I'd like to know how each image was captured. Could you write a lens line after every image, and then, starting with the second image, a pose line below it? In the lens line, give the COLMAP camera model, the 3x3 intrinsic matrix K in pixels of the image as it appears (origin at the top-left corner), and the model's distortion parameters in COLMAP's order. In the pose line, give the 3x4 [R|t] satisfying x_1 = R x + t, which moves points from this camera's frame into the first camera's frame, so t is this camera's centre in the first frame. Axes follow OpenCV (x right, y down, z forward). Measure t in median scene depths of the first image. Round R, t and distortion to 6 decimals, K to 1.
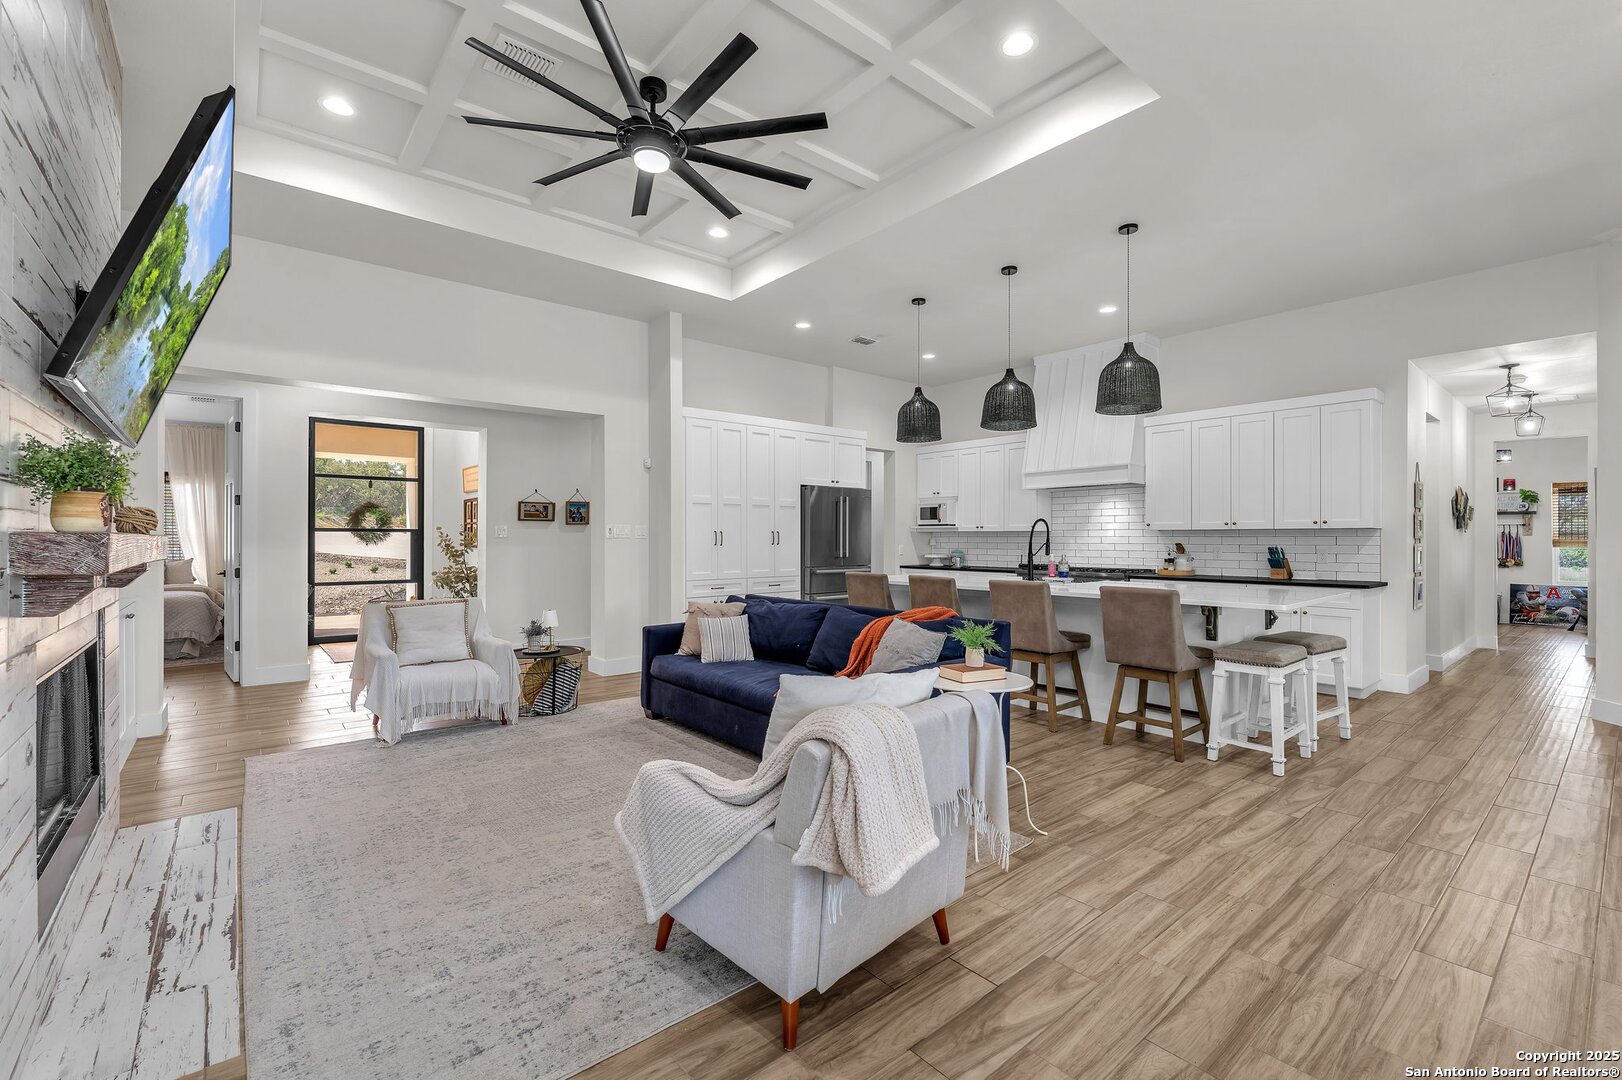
lens RADIAL K [[688.7, 0, 811.6], [0, 688.7, 537.7], [0, 0, 1]] dist [-0.002253, -0.000212]
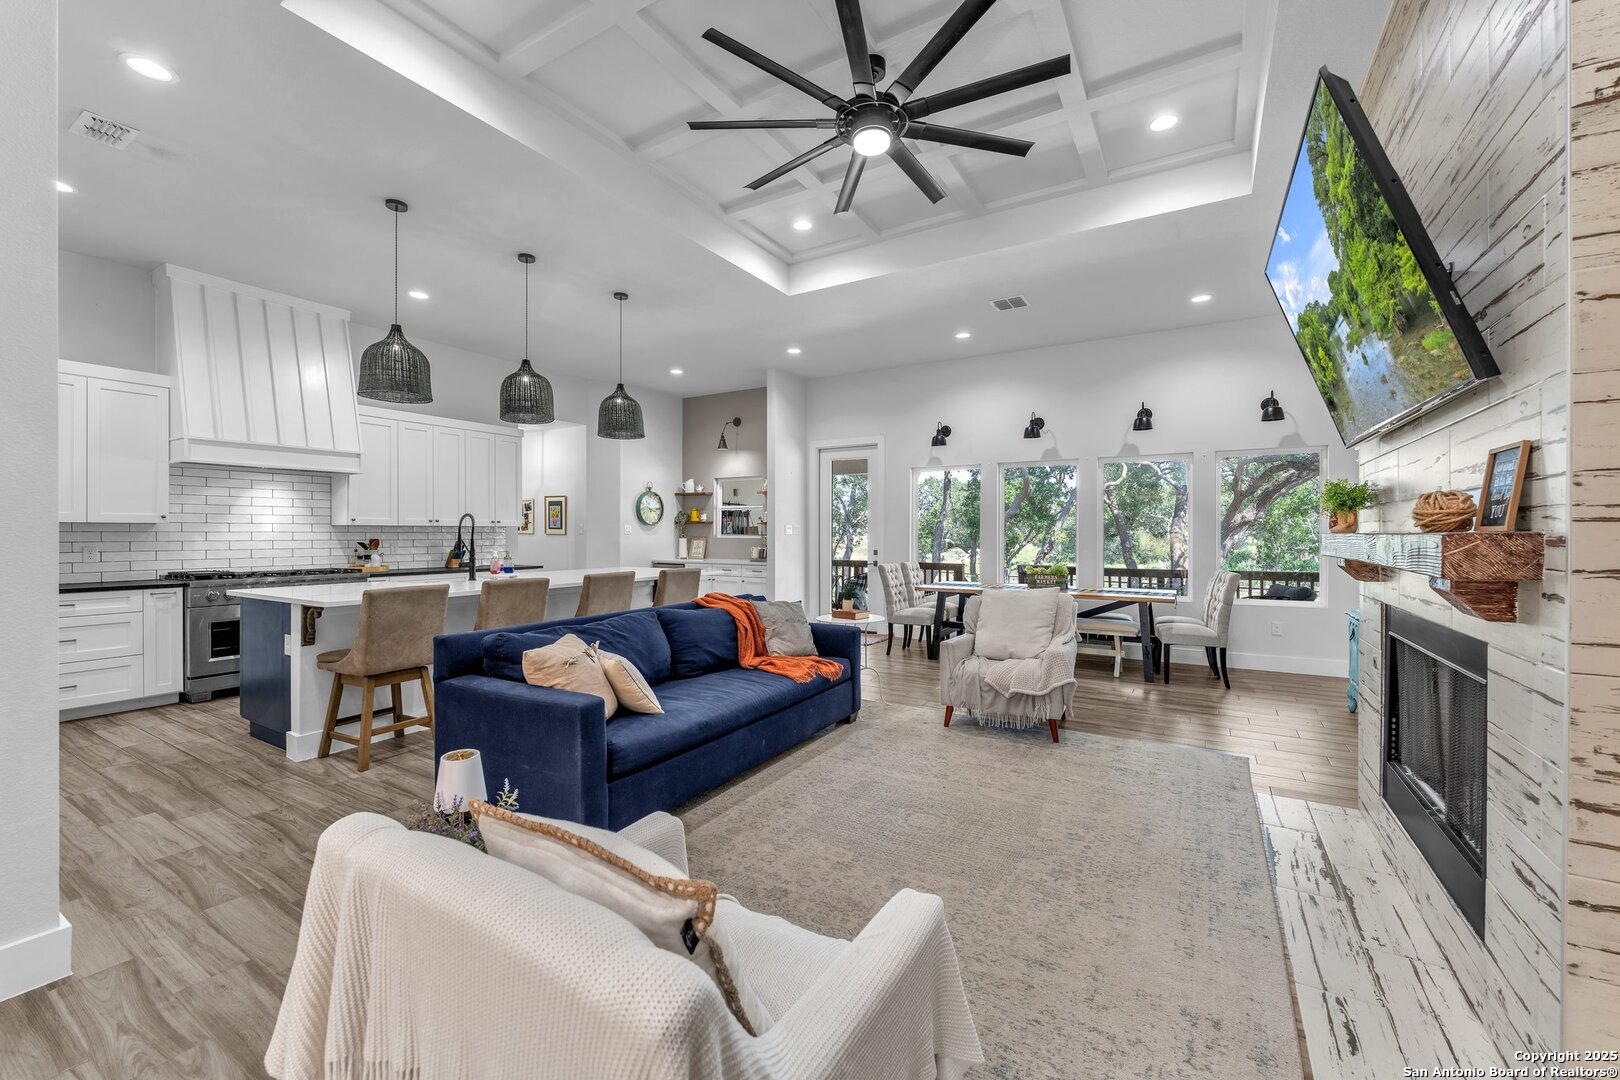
lens RADIAL K [[652.8, 0, 809.1], [0, 652.8, 536.0], [0, 0, 1]] dist [-0.003000, -0.000333]
pose [[-0.323155, -0.004628, 0.946335, -0.543937], [-0.001836, 0.999989, 0.004264, -0.001510], [-0.946344, -0.000360, -0.323160, 0.702077]]
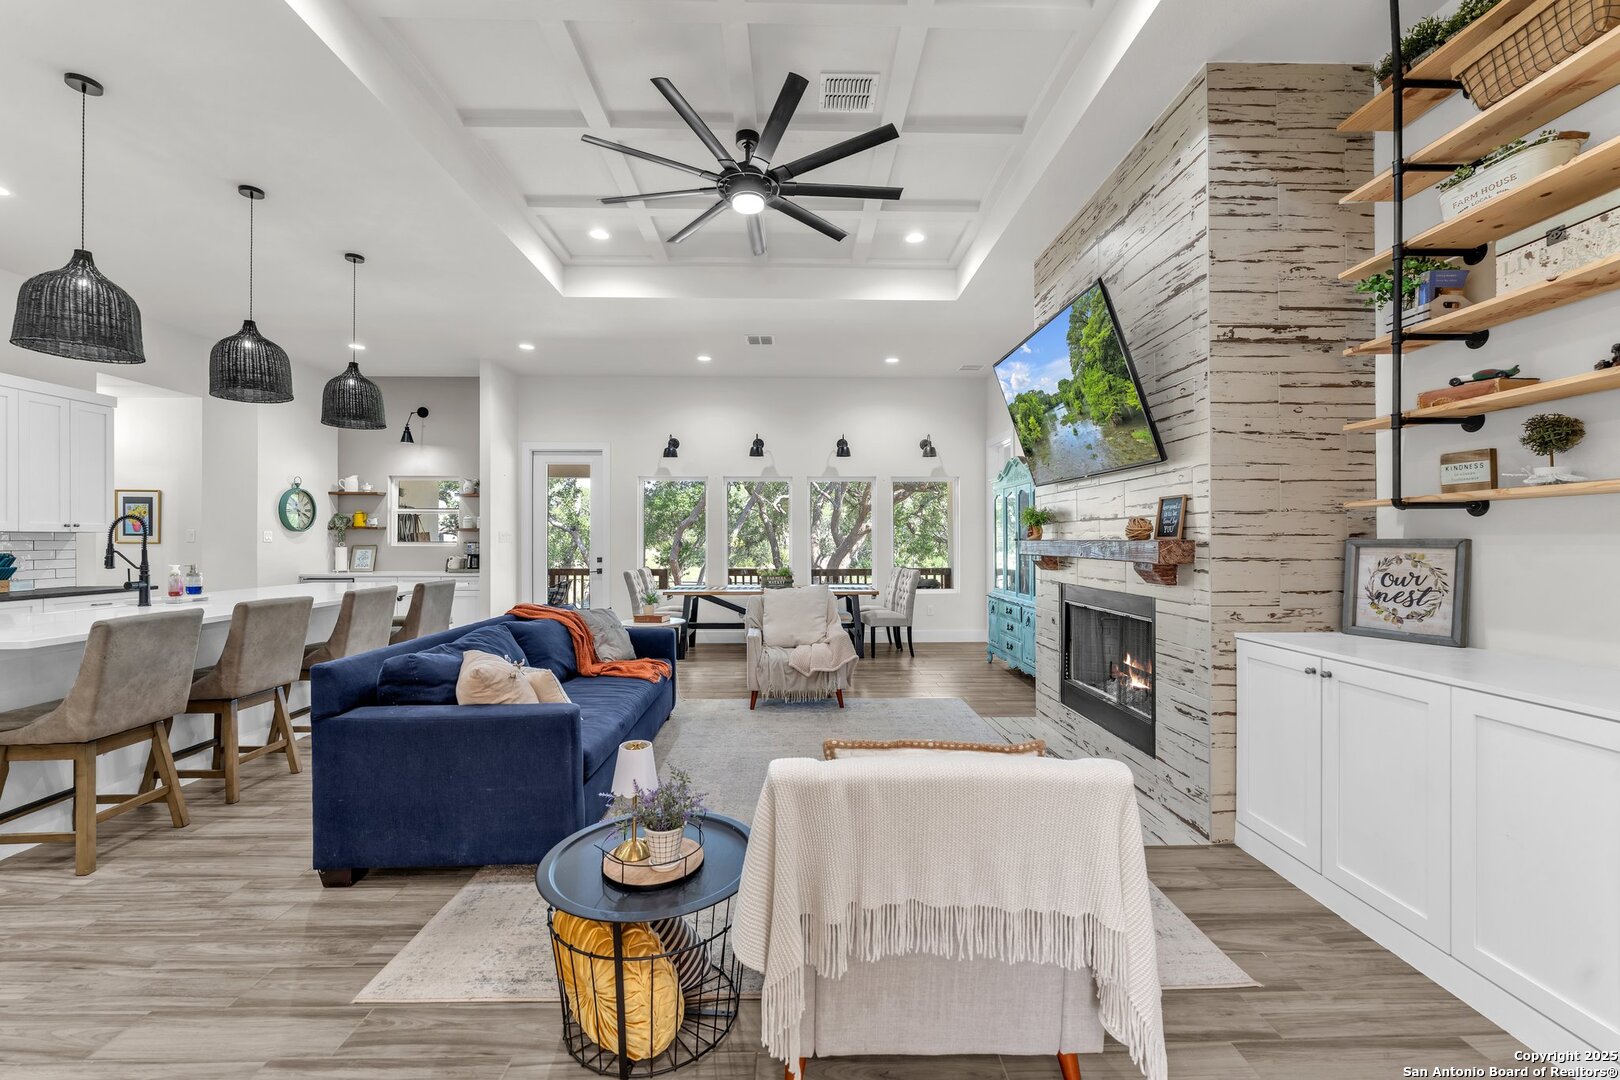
lens RADIAL K [[663.2, 0, 809.2], [0, 663.2, 537.8], [0, 0, 1]] dist [-0.003828, 0.000080]
pose [[-0.782697, 0.002469, 0.622397, -0.497527], [0.000007, 0.999992, -0.003959, -0.001924], [-0.622402, -0.003095, -0.782691, 0.905827]]
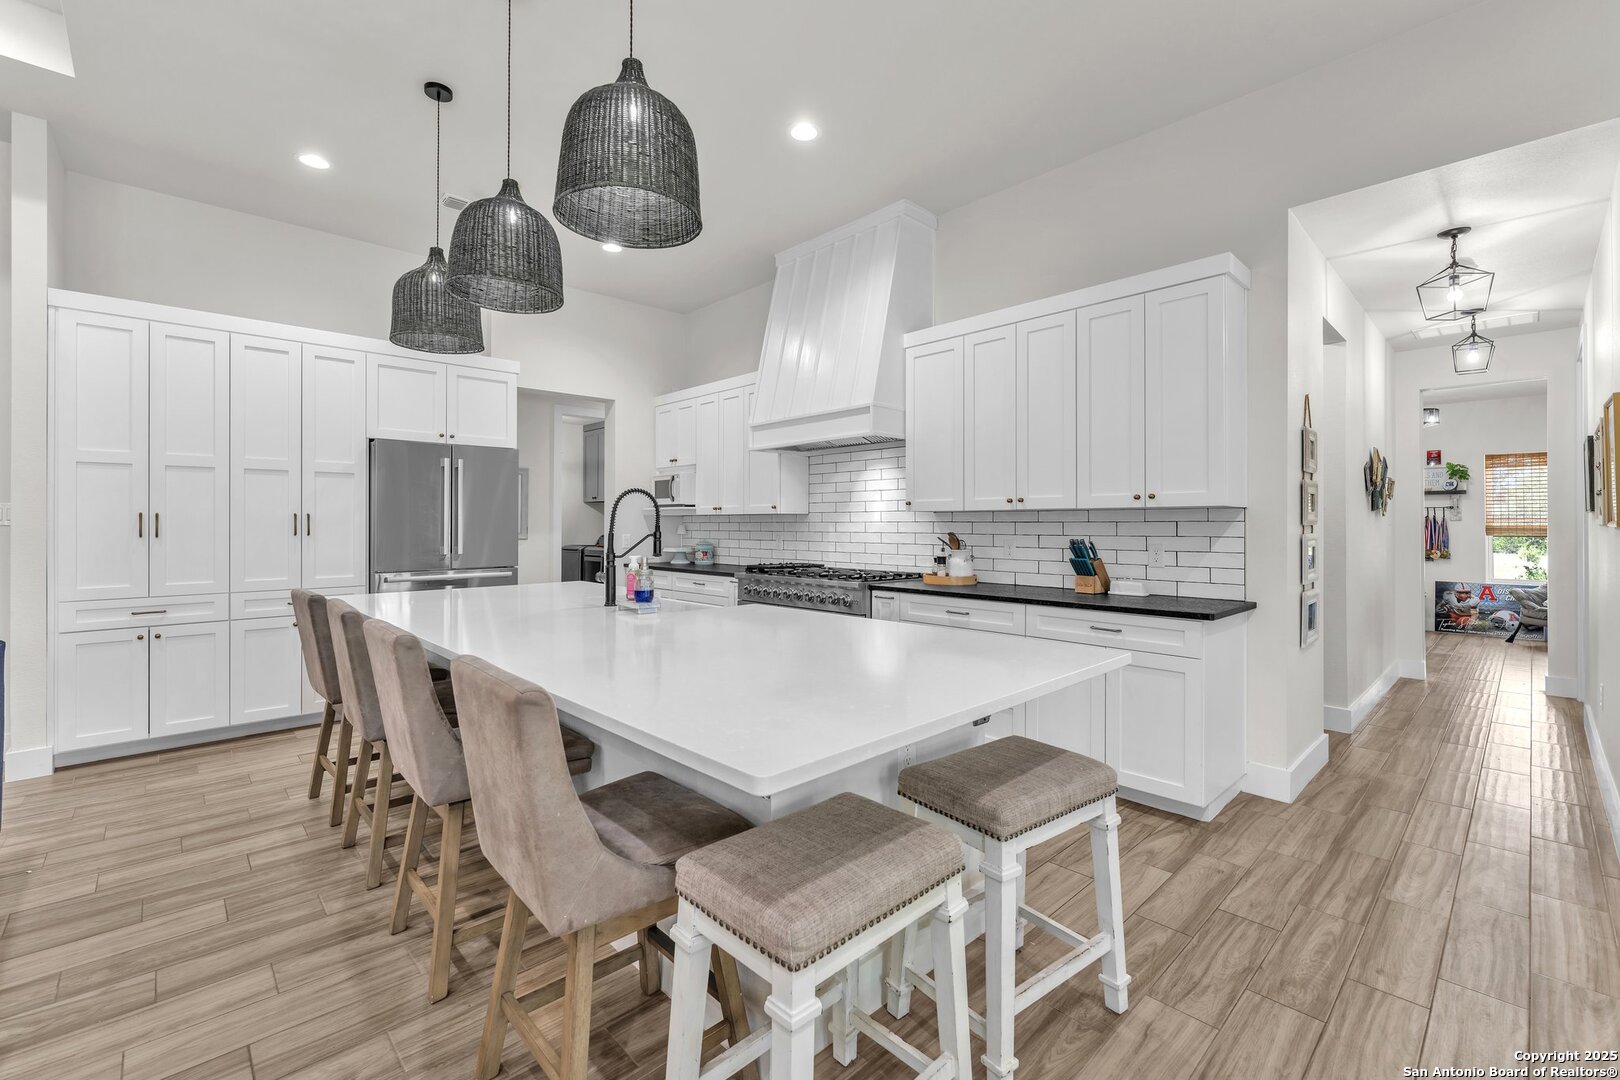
lens RADIAL K [[685.1, 0, 811.4], [0, 685.1, 521.0], [0, 0, 1]] dist [-0.001545, -0.000214]
pose [[0.997779, 0.000100, 0.066613, 0.358701], [0.000139, 0.999994, -0.003583, -0.000364], [-0.066613, 0.003585, 0.997772, 0.380277]]
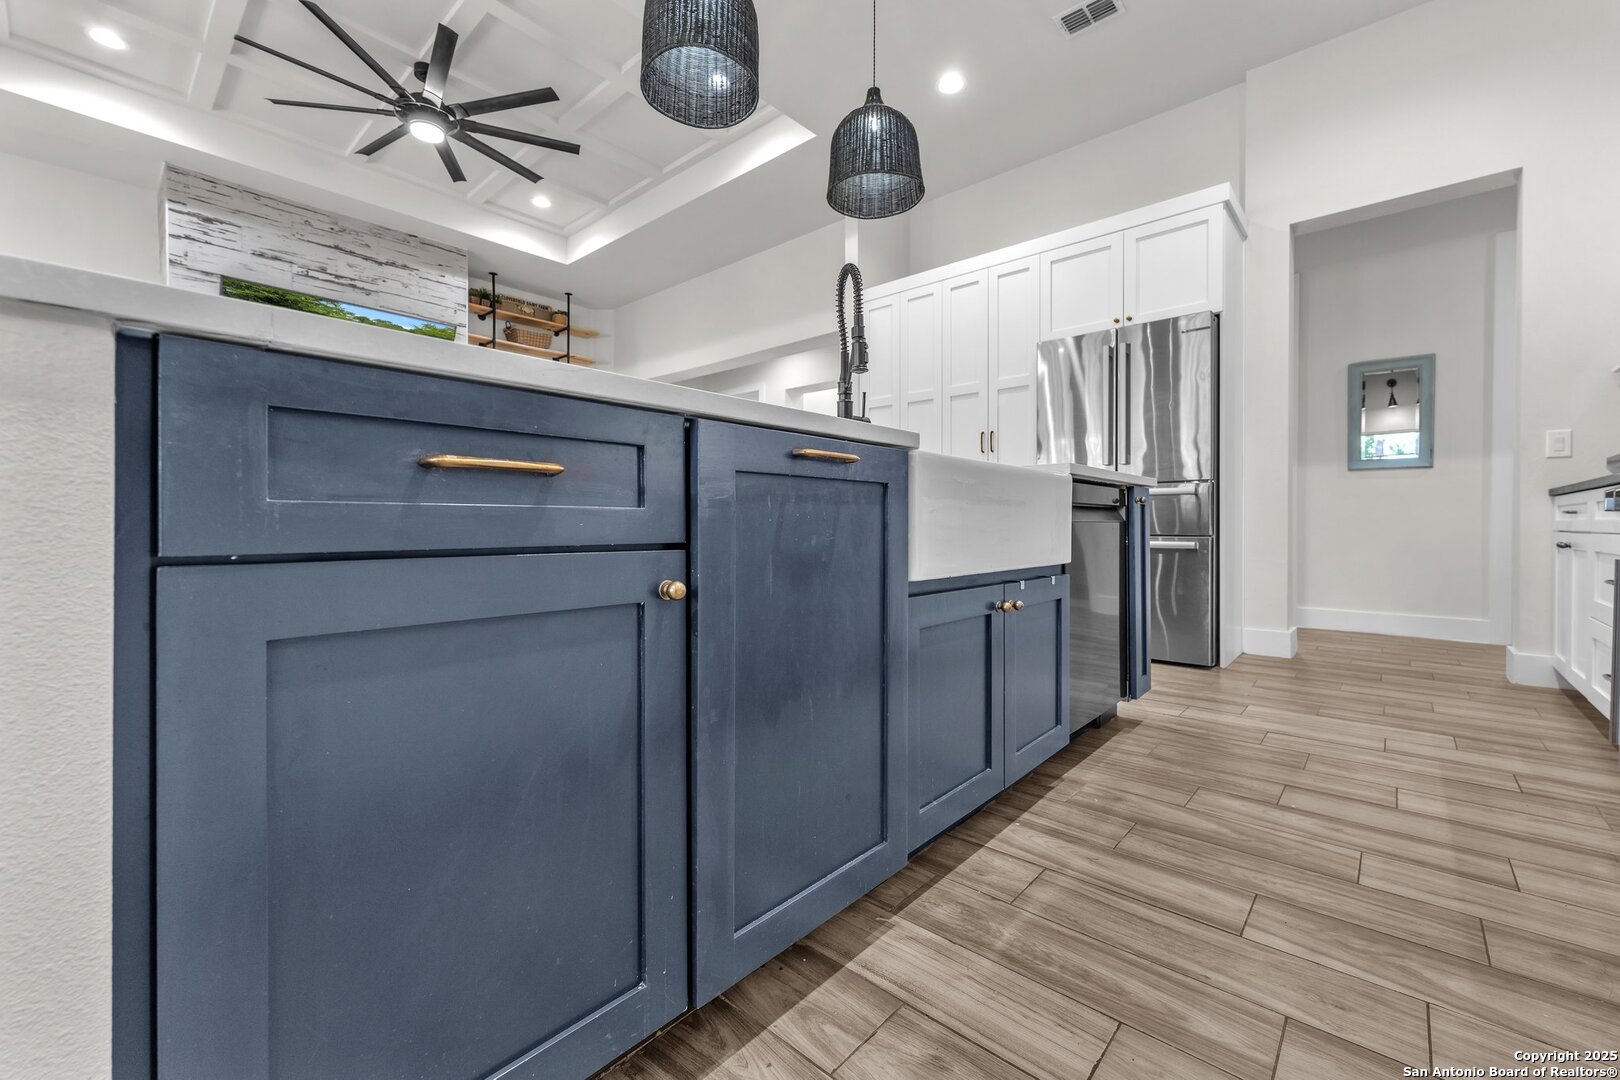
lens RADIAL K [[661.7, 0, 815.5], [0, 661.7, 524.3], [0, 0, 1]] dist [-0.000893, 0.000039]
pose [[0.153454, -0.000325, -0.988156, 0.528223], [-0.000247, 1.000000, -0.000367, 0.076692], [0.988156, 0.000300, 0.153454, 0.766154]]
